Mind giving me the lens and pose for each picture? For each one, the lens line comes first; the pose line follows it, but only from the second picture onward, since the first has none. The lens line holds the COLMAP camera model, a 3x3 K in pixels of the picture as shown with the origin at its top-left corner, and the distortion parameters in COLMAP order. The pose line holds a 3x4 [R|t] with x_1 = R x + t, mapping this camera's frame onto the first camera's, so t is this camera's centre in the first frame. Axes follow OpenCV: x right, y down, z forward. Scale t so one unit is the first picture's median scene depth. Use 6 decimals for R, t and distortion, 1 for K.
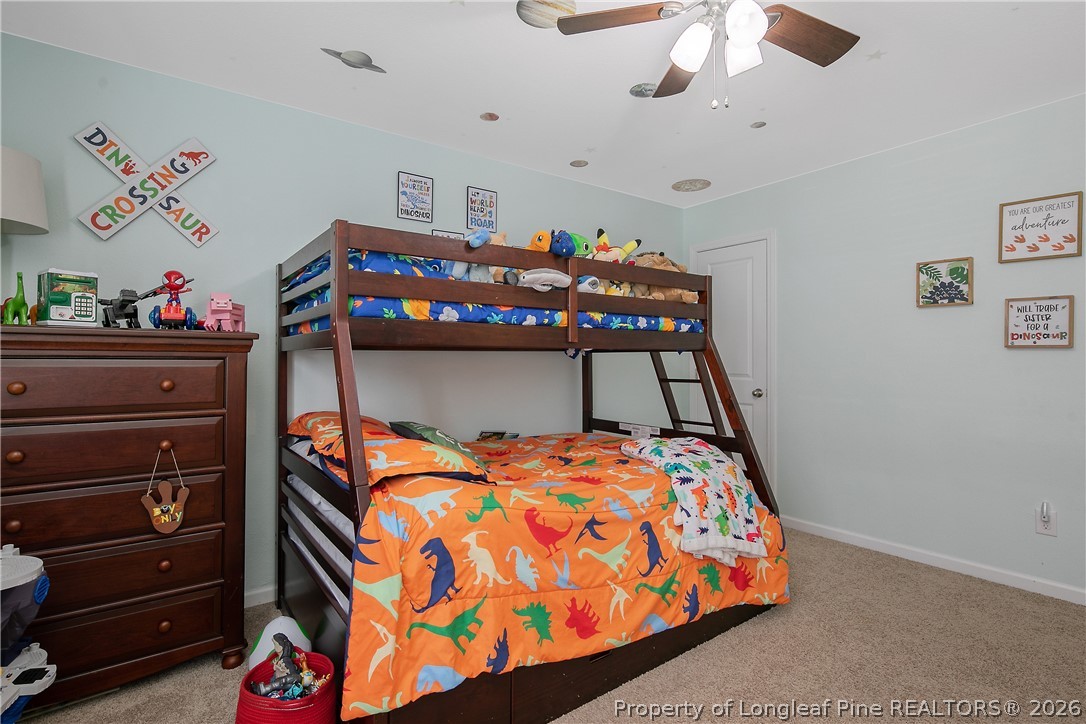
lens RADIAL K [[530.7, 0, 553.8], [0, 530.7, 347.3], [0, 0, 1]] dist [0.005469, -0.005137]
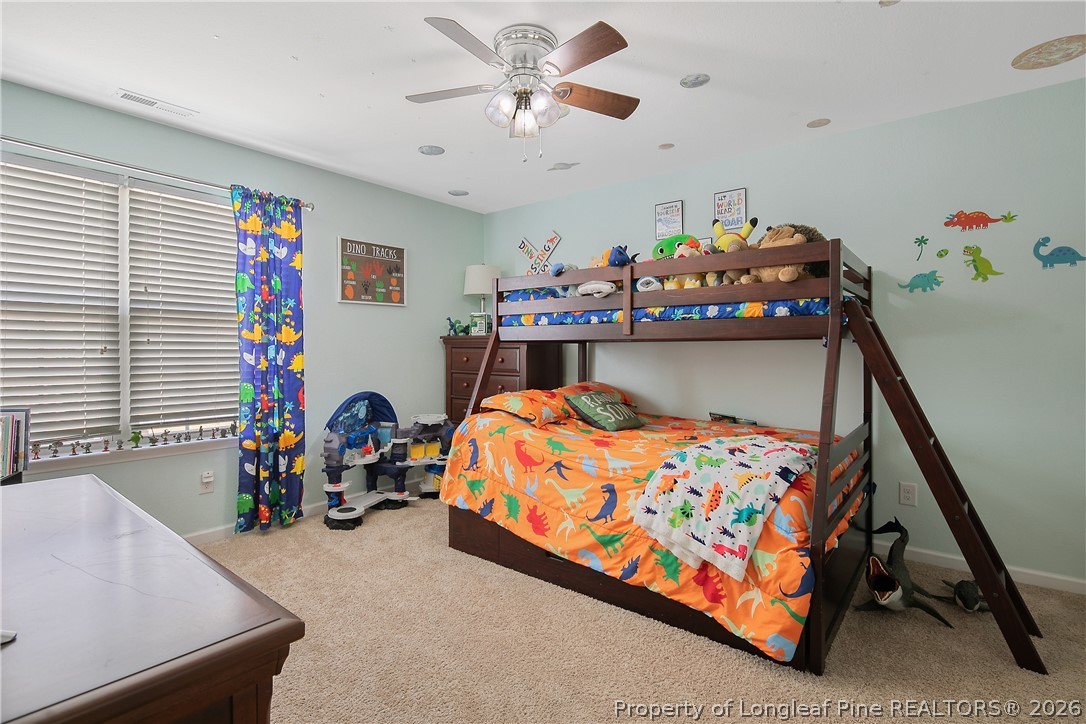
lens RADIAL K [[530.7, 0, 529.9], [0, 530.7, 345.2], [0, 0, 1]] dist [0.005469, -0.005137]
pose [[0.234061, -0.004991, -0.972209, 1.344354], [0.022774, 0.999741, 0.000351, 0.010404], [0.971955, -0.022224, 0.234113, 0.567017]]
